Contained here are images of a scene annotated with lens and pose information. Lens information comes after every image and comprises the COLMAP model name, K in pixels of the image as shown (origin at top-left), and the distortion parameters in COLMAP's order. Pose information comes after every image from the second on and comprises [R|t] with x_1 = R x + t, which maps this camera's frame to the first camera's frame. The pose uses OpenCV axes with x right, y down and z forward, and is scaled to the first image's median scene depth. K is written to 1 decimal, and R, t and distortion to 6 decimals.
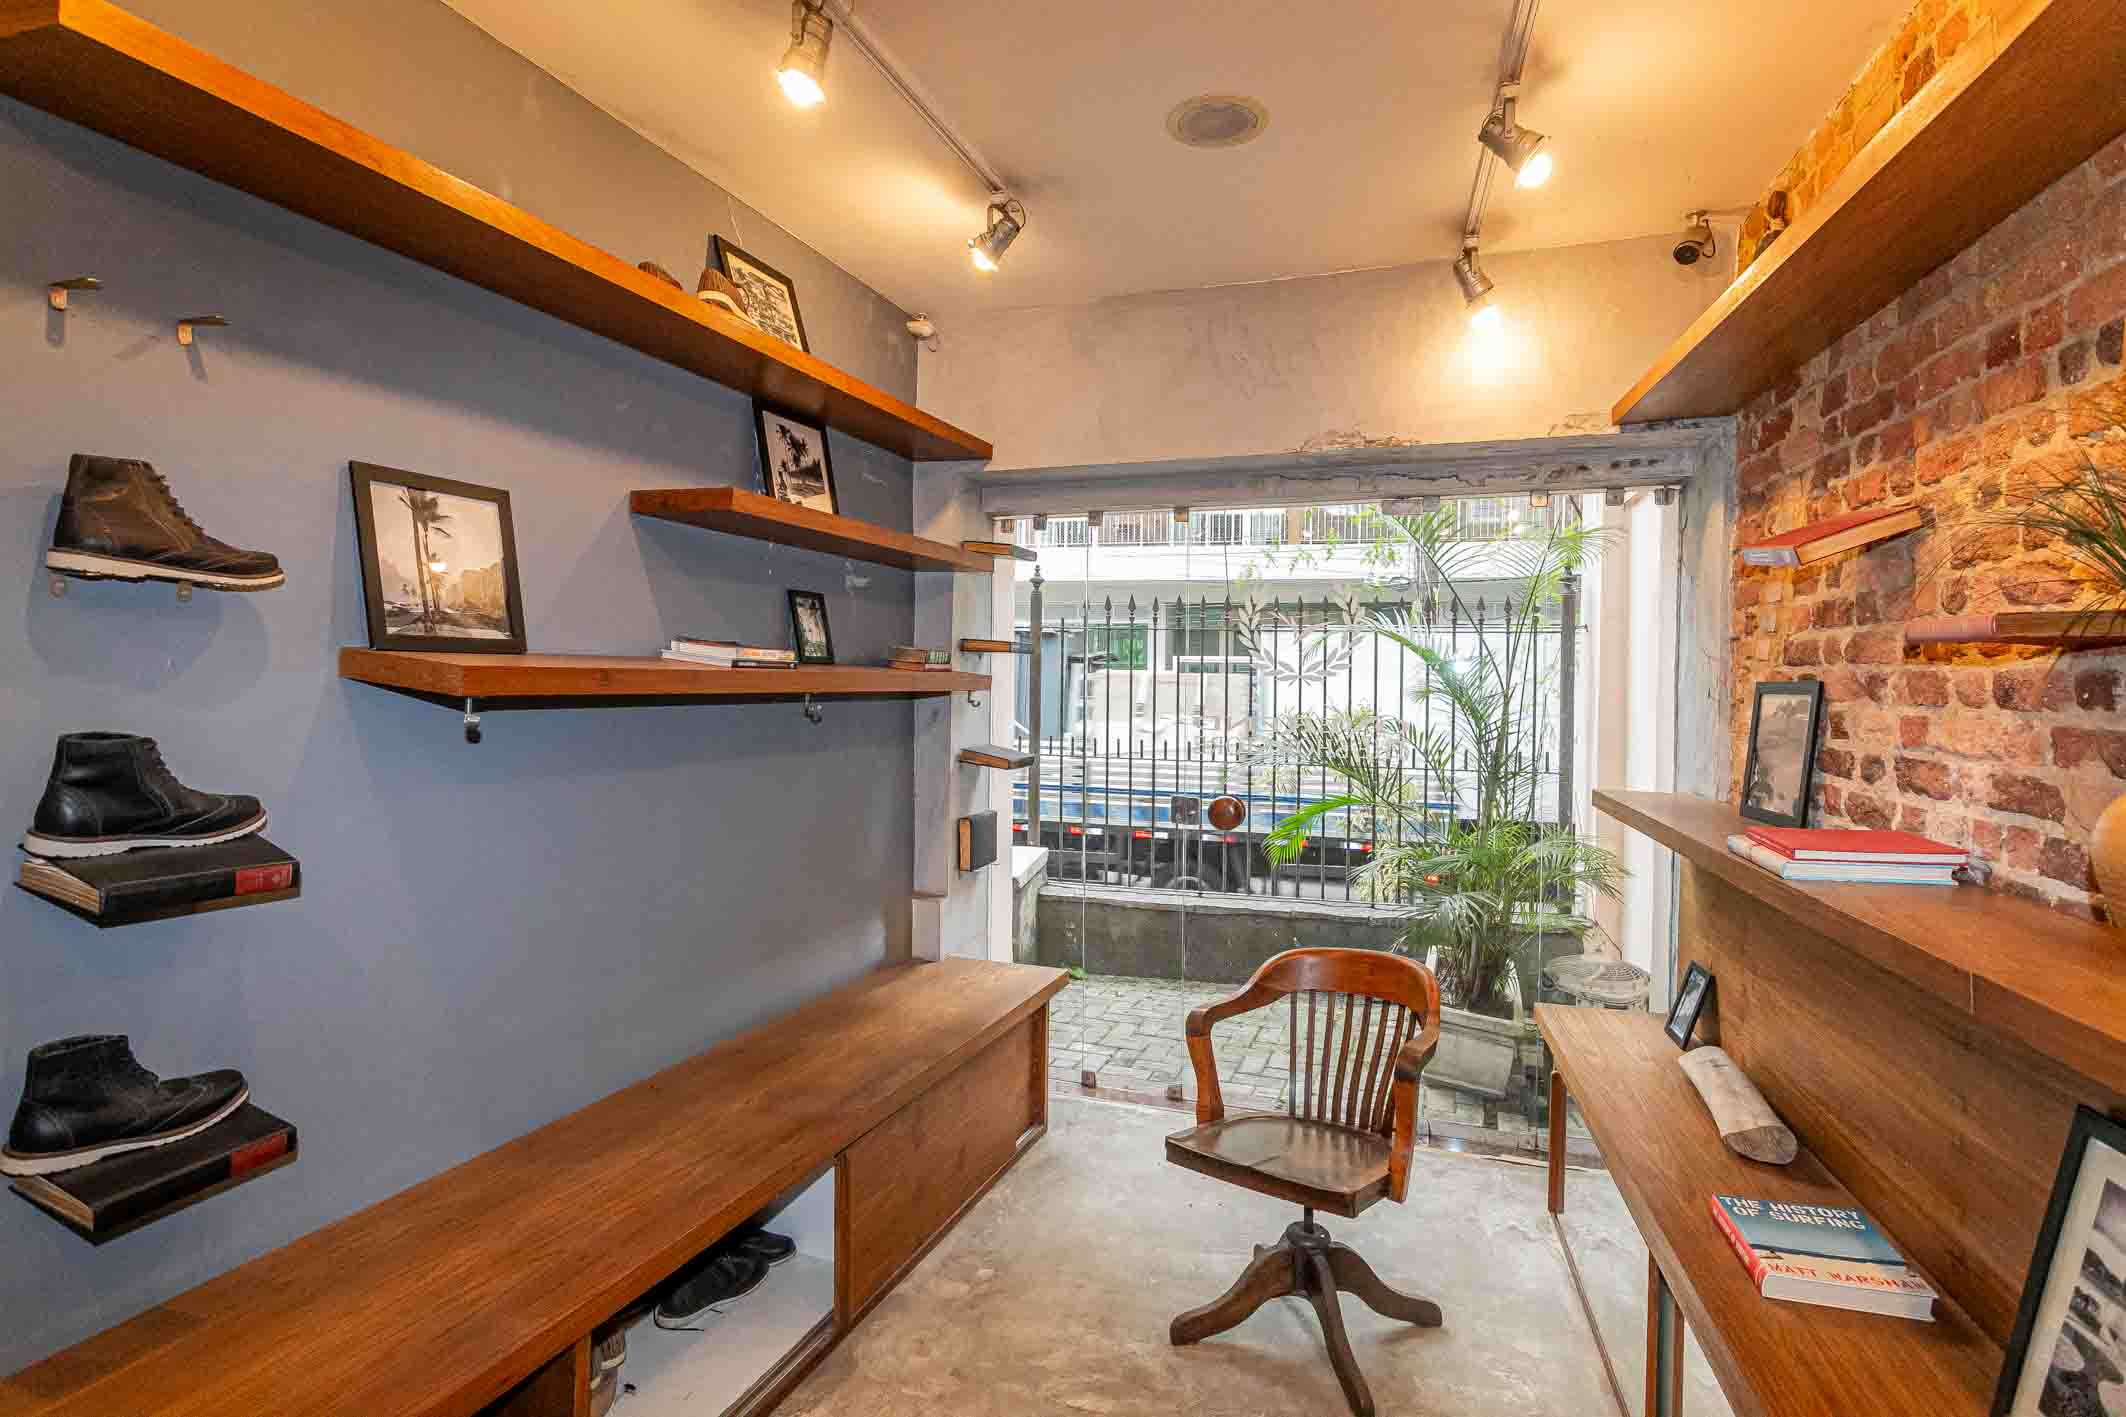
lens RADIAL K [[1094.2, 0, 1063.0], [0, 1094.2, 708.5], [0, 0, 1]] dist [-0.000276, 0.000335]
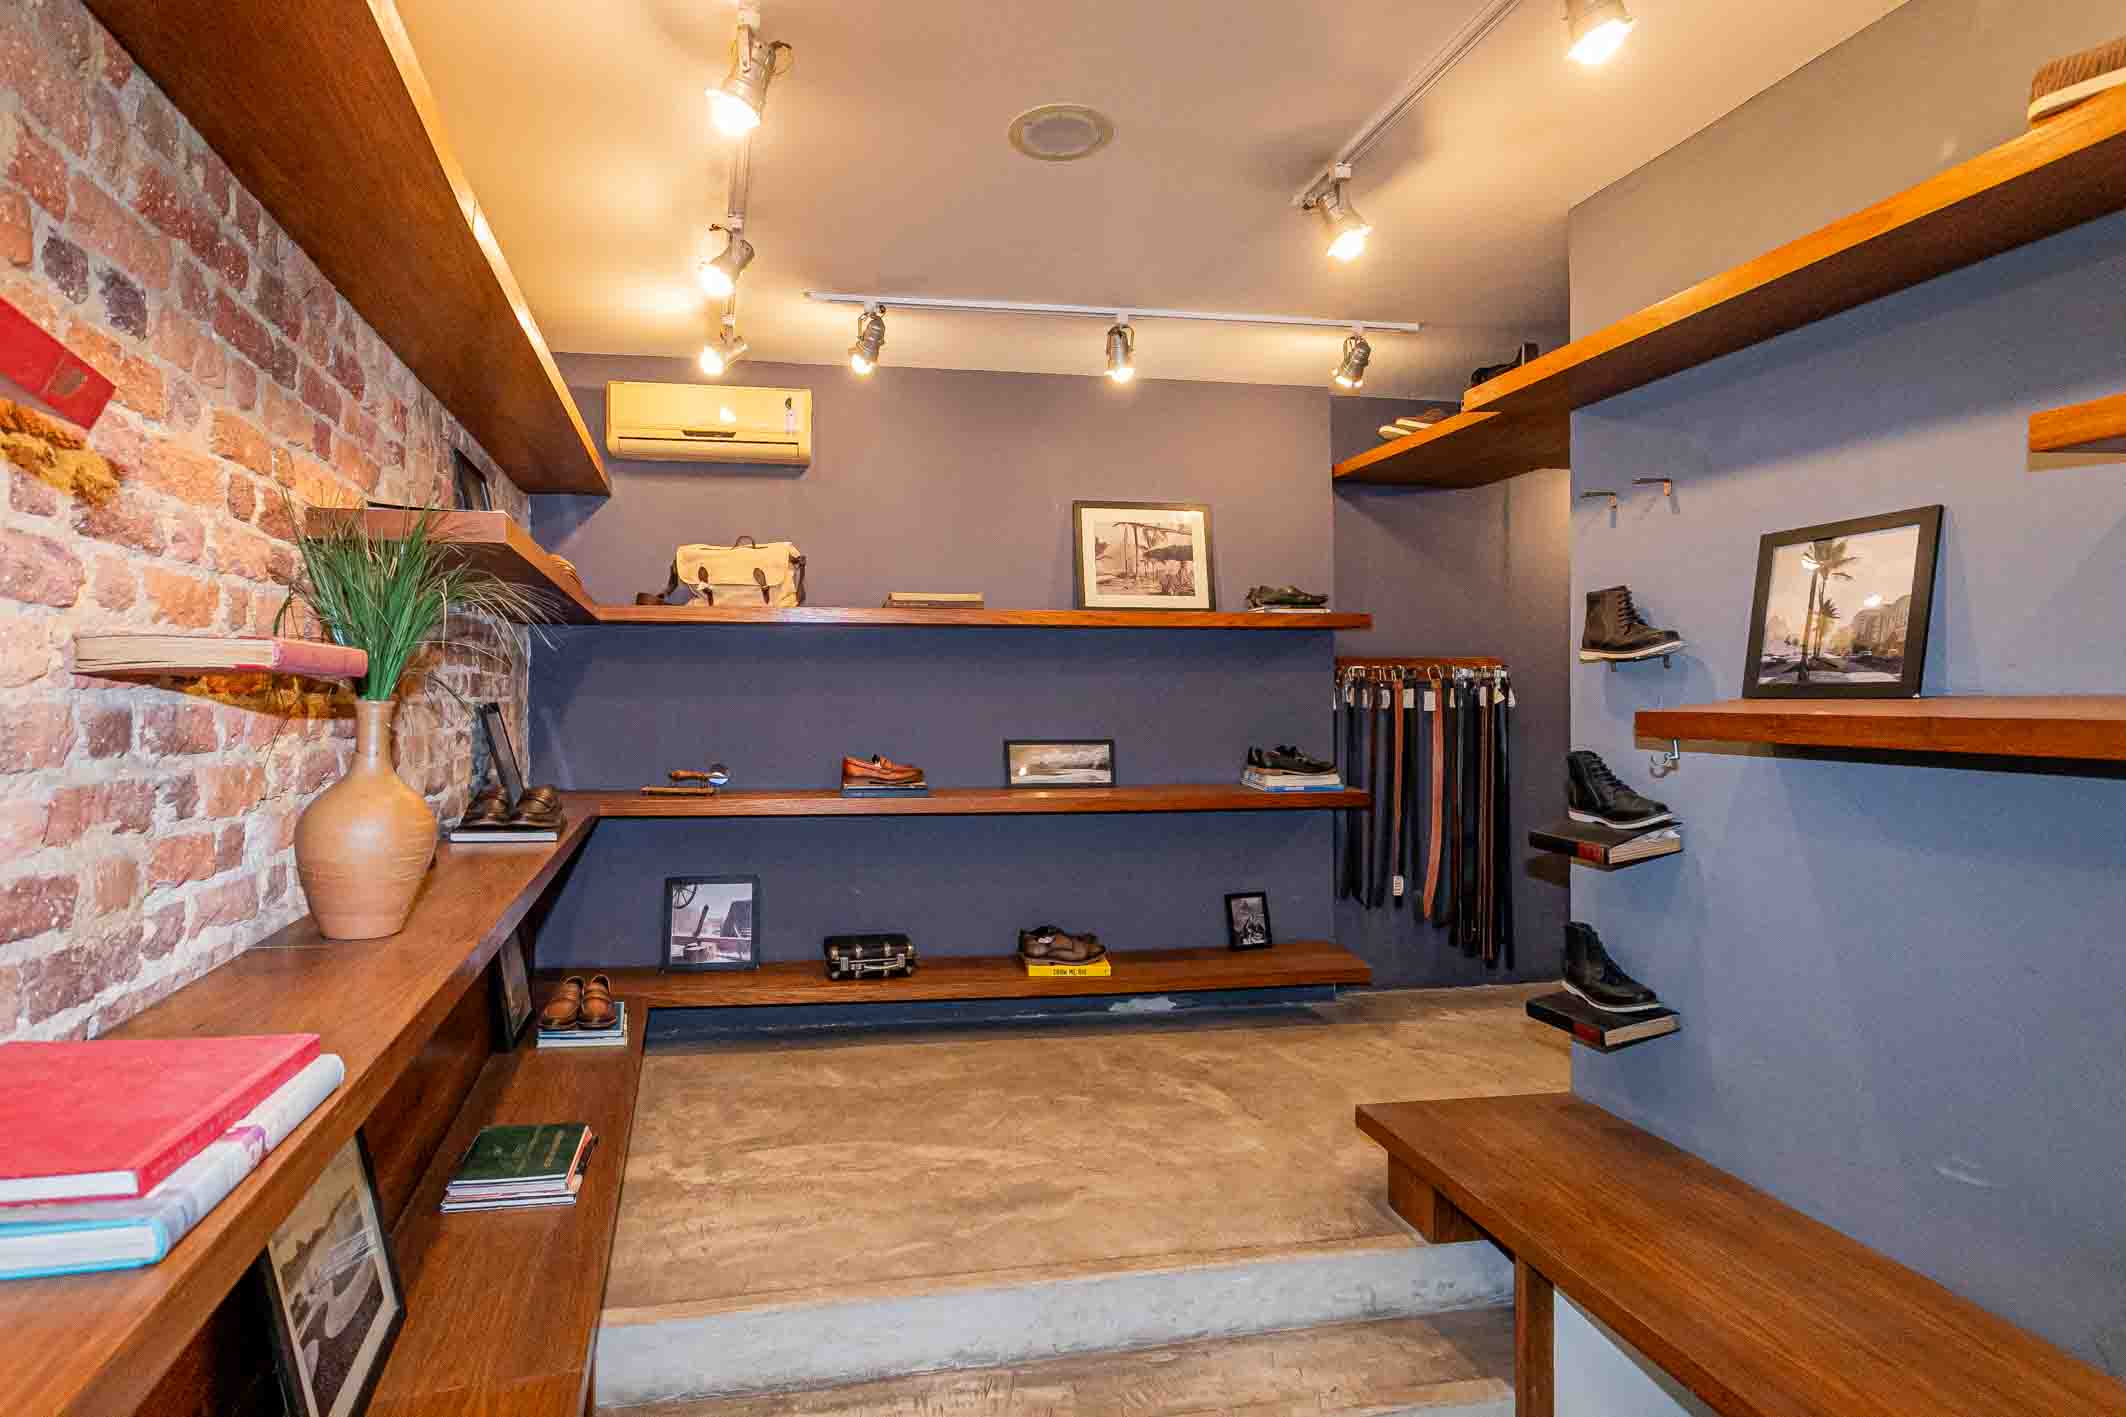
lens RADIAL K [[1002.3, 0, 1071.6], [0, 1002.3, 697.5], [0, 0, 1]] dist [0.001535, 0.000622]
pose [[-0.818835, -0.012036, -0.573902, 0.539409], [-0.026207, 0.999522, 0.016430, -0.051807], [0.573430, 0.028494, -0.818759, 1.412199]]
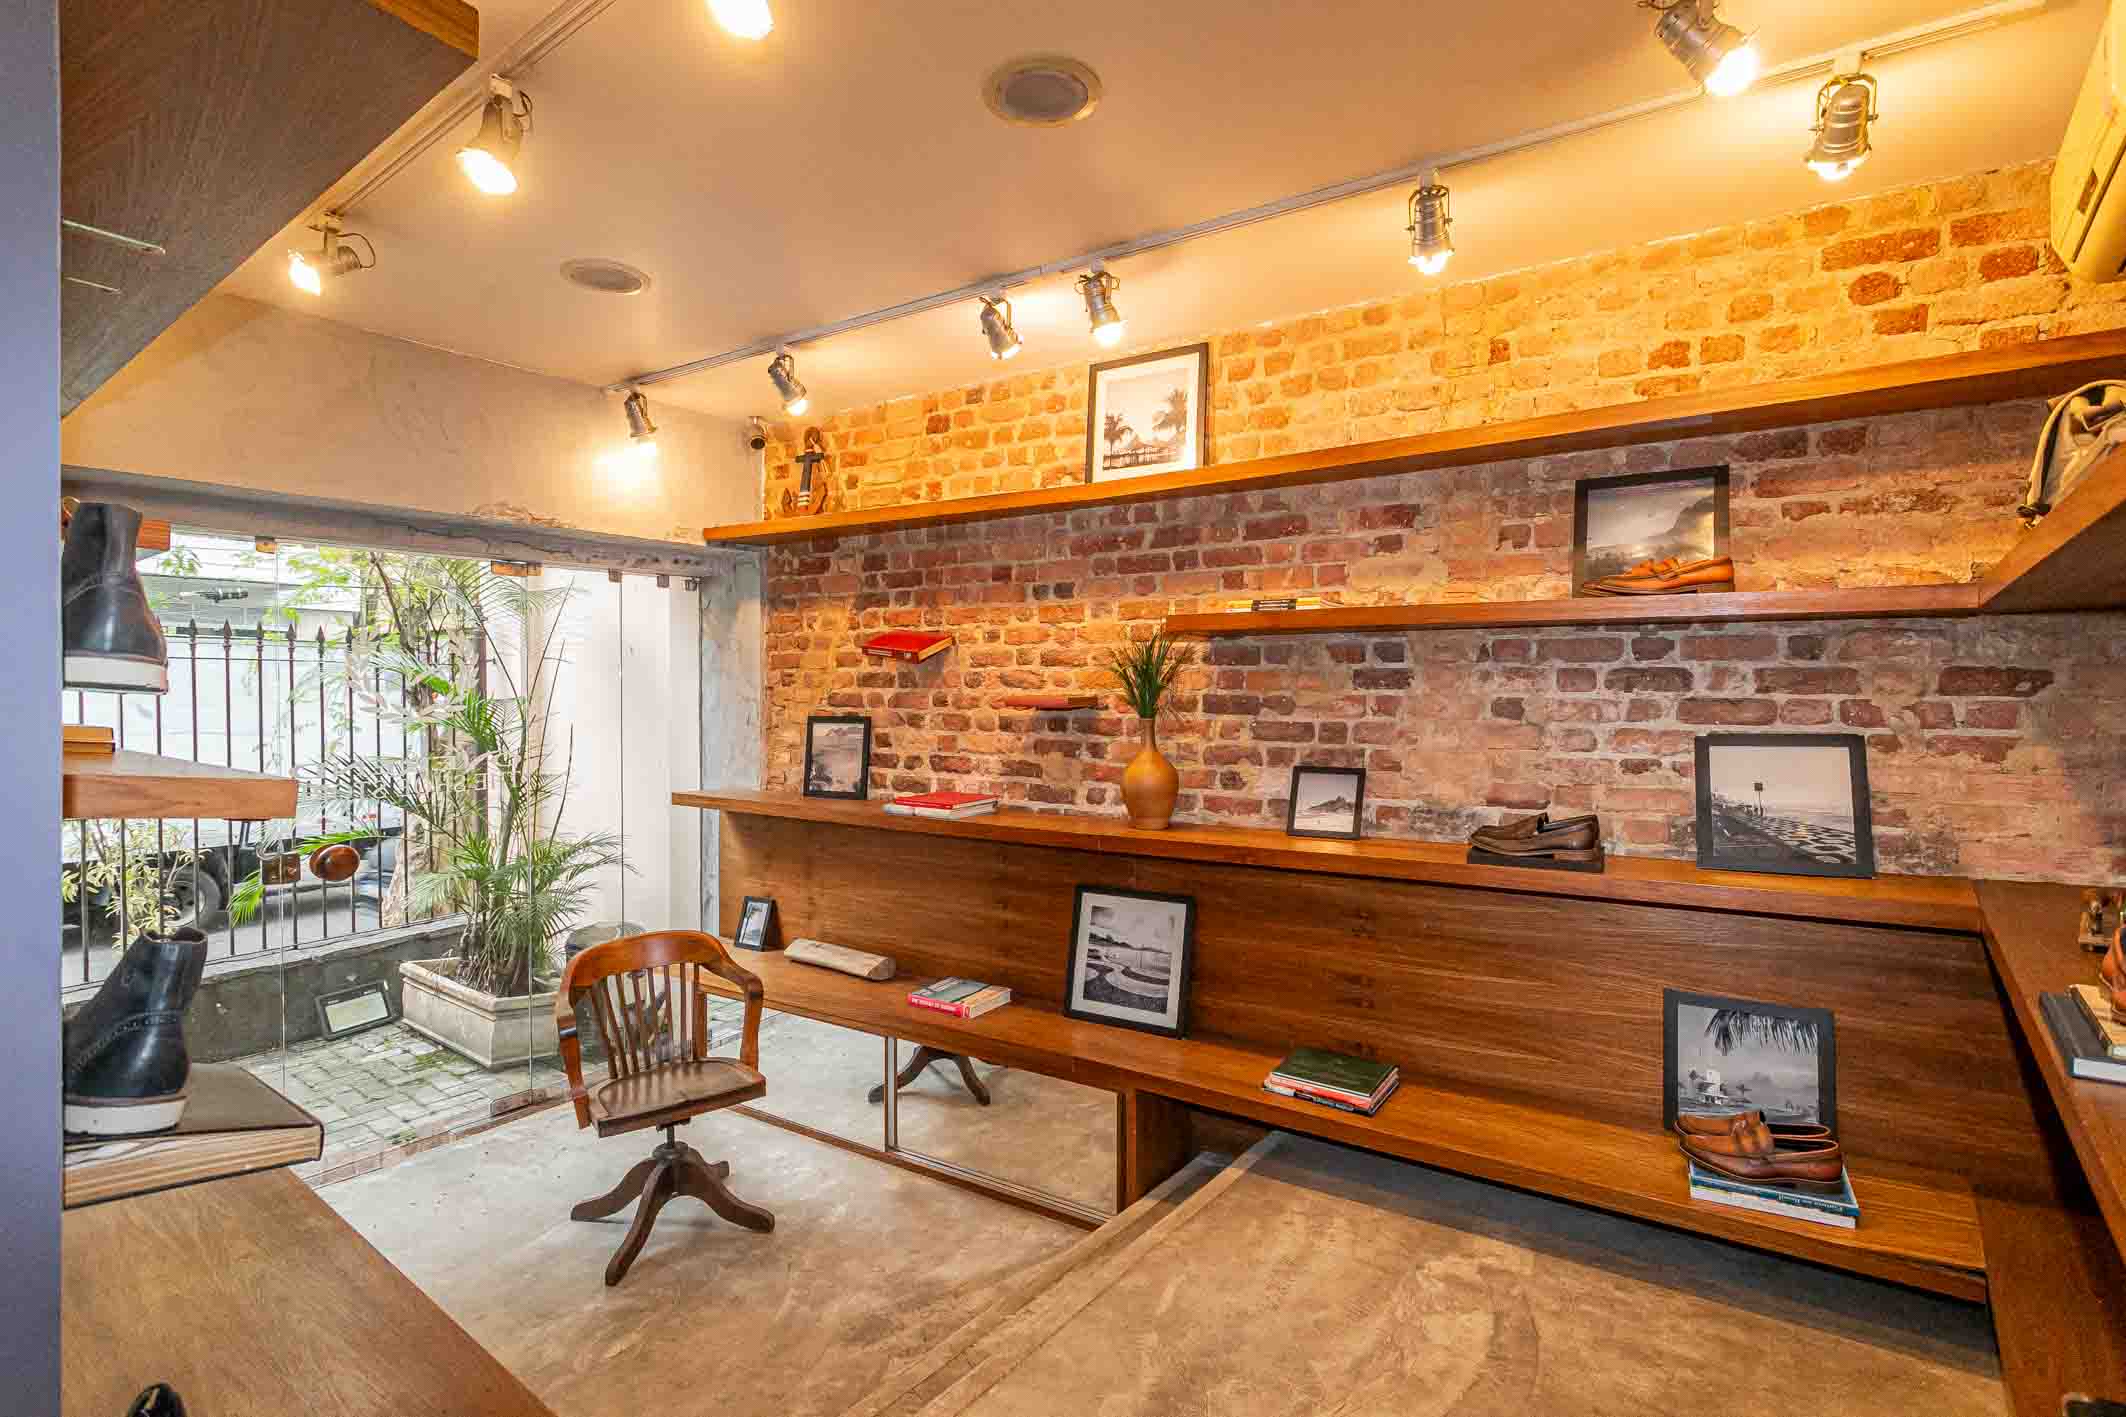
lens RADIAL K [[1119.5, 0, 1063.0], [0, 1119.5, 708.5], [0, 0, 1]] dist [0.002195, 0.000397]
pose [[0.247358, -0.037559, 0.968196, -1.090575], [0.025436, 0.999156, 0.032262, -0.095055], [-0.968590, 0.016646, 0.248104, 0.232114]]
